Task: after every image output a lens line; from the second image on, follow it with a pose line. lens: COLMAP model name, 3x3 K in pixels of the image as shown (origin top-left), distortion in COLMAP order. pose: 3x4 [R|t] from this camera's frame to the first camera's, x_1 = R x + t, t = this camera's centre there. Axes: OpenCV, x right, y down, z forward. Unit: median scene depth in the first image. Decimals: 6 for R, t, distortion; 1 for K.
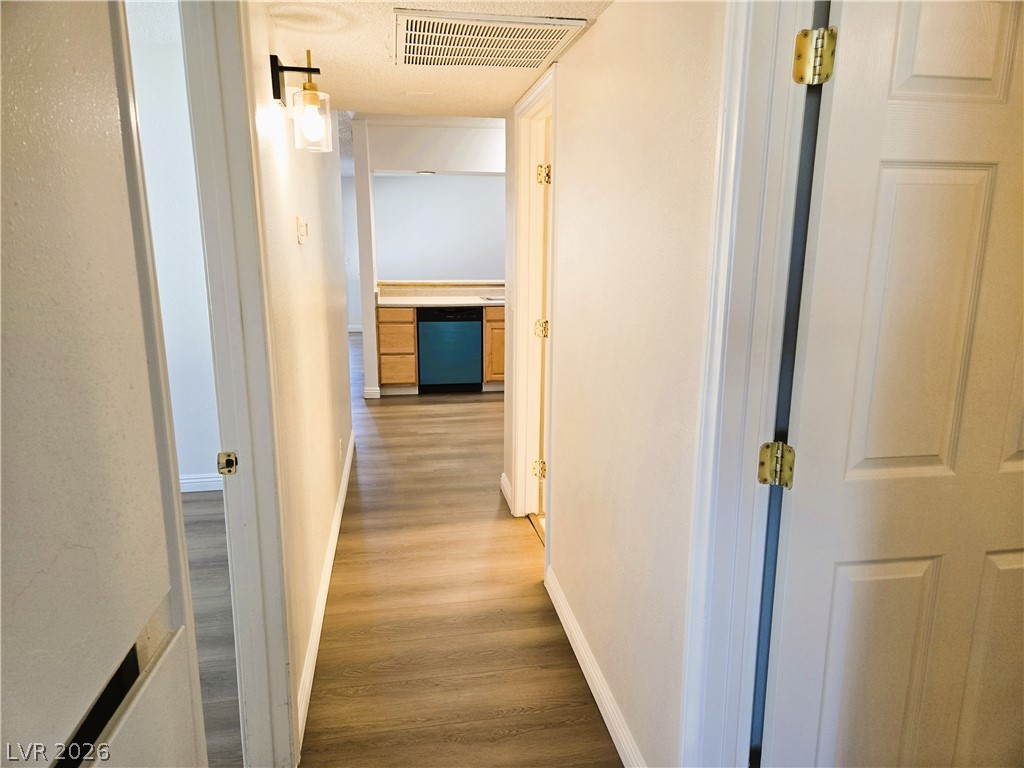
lens RADIAL K [[683.4, 0, 506.9], [0, 683.4, 382.0], [0, 0, 1]] dist [0.081652, -0.074989]
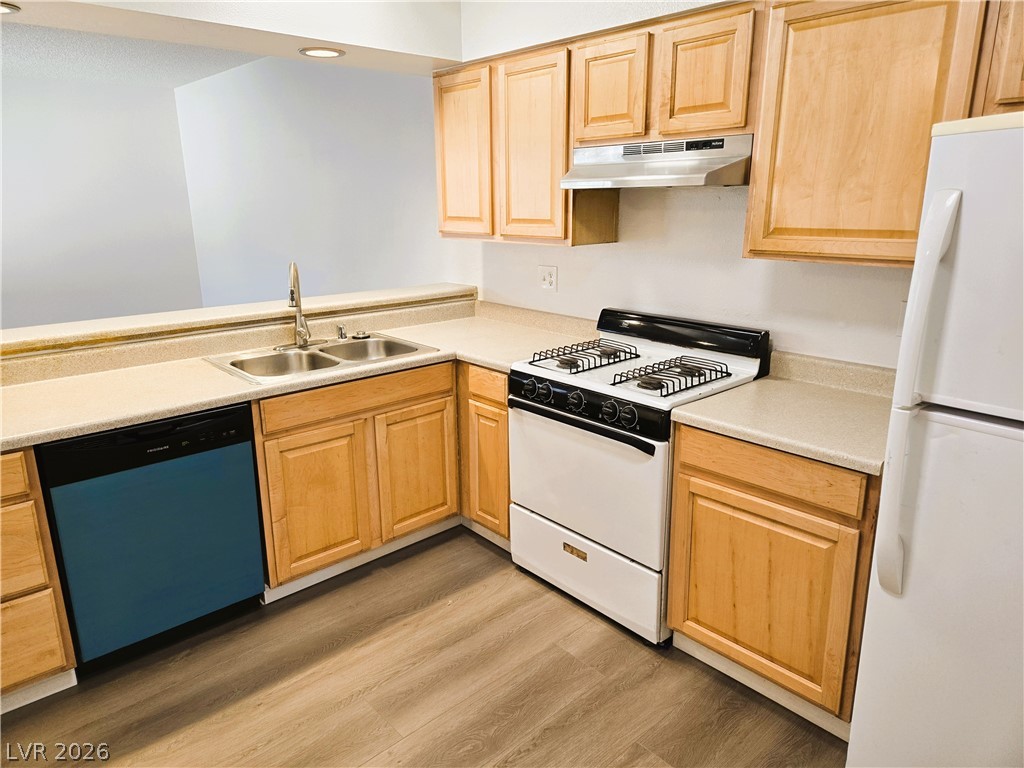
lens RADIAL K [[683.4, 0, 506.9], [0, 683.4, 382.0], [0, 0, 1]] dist [0.081652, -0.074989]
pose [[0.849621, -0.151052, 0.505299, -0.104328], [0.121048, 0.988381, 0.091929, -0.138642], [-0.513314, -0.016940, 0.858034, 0.615781]]
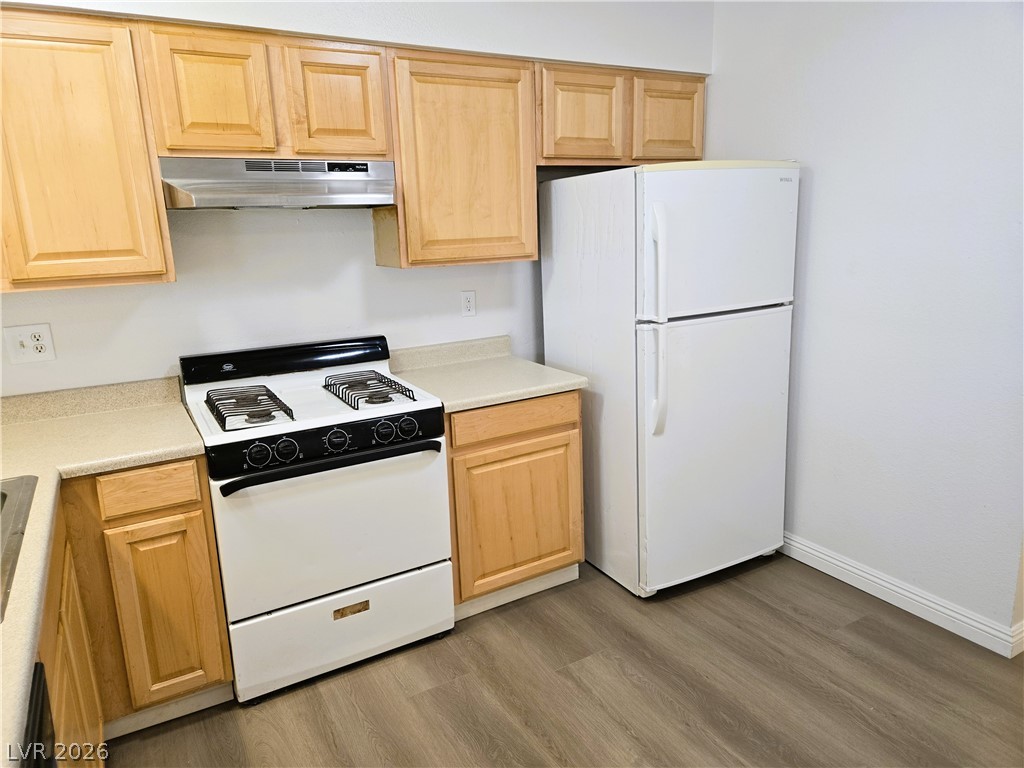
lens RADIAL K [[683.4, 0, 506.9], [0, 683.4, 382.0], [0, 0, 1]] dist [0.081652, -0.074989]
pose [[-0.339380, -0.205090, 0.918019, -0.214445], [0.225898, 0.929612, 0.291191, -0.194863], [-0.913122, 0.306203, -0.269162, 0.925247]]
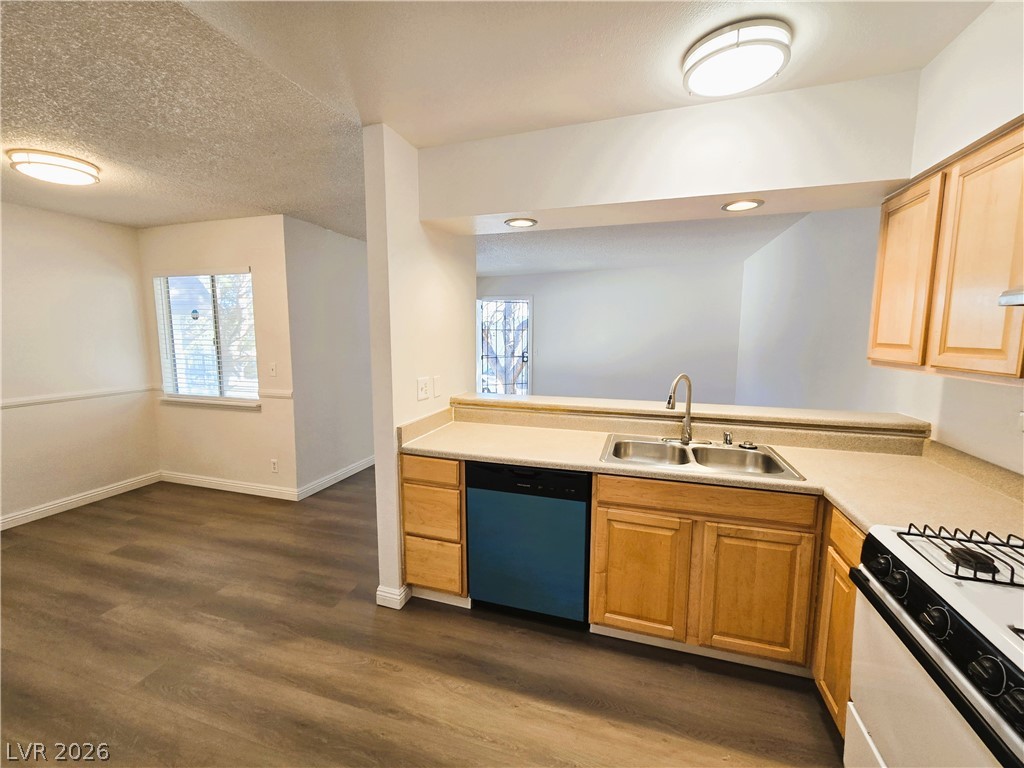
lens RADIAL K [[422.5, 0, 509.7], [0, 422.5, 380.1], [0, 0, 1]] dist [0.000189, 0.000115]
pose [[0.885725, 0.051004, -0.461400, 0.047578], [-0.094377, 0.992973, -0.071405, -0.148876], [0.454516, 0.106790, 0.884314, 0.709725]]
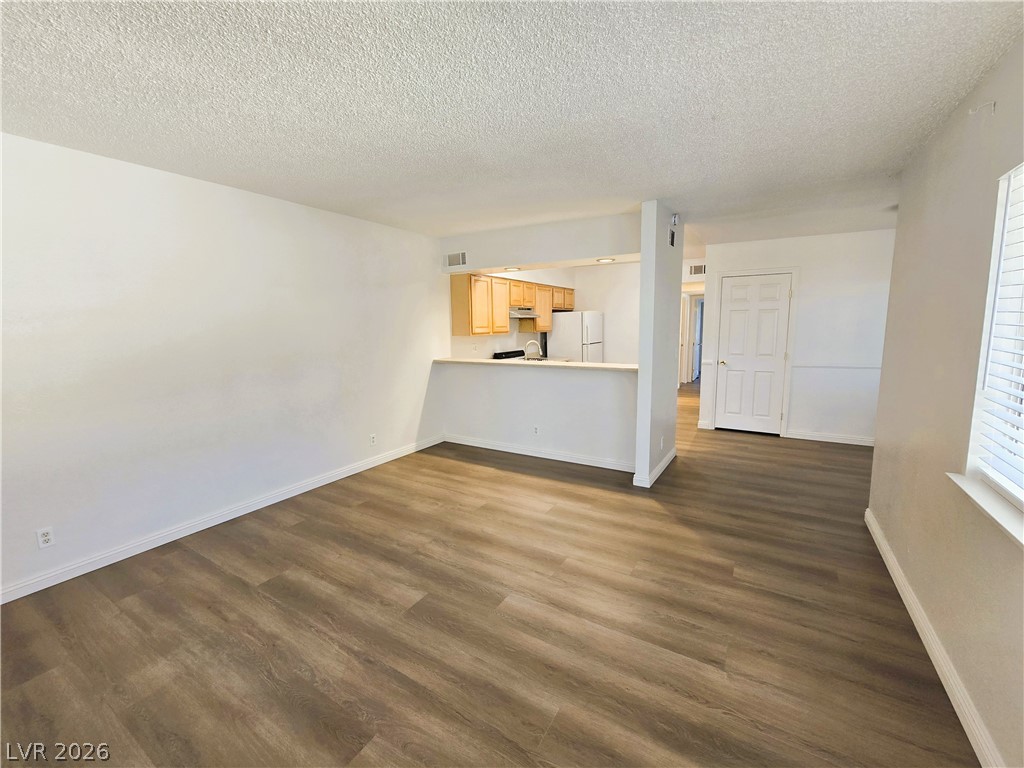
lens RADIAL K [[422.5, 0, 509.7], [0, 422.5, 380.1], [0, 0, 1]] dist [0.000189, 0.000115]
pose [[-0.750171, -0.078493, 0.656569, -0.451232], [0.150723, 0.946493, 0.285365, -0.345086], [-0.643837, 0.313033, -0.698201, 1.640244]]
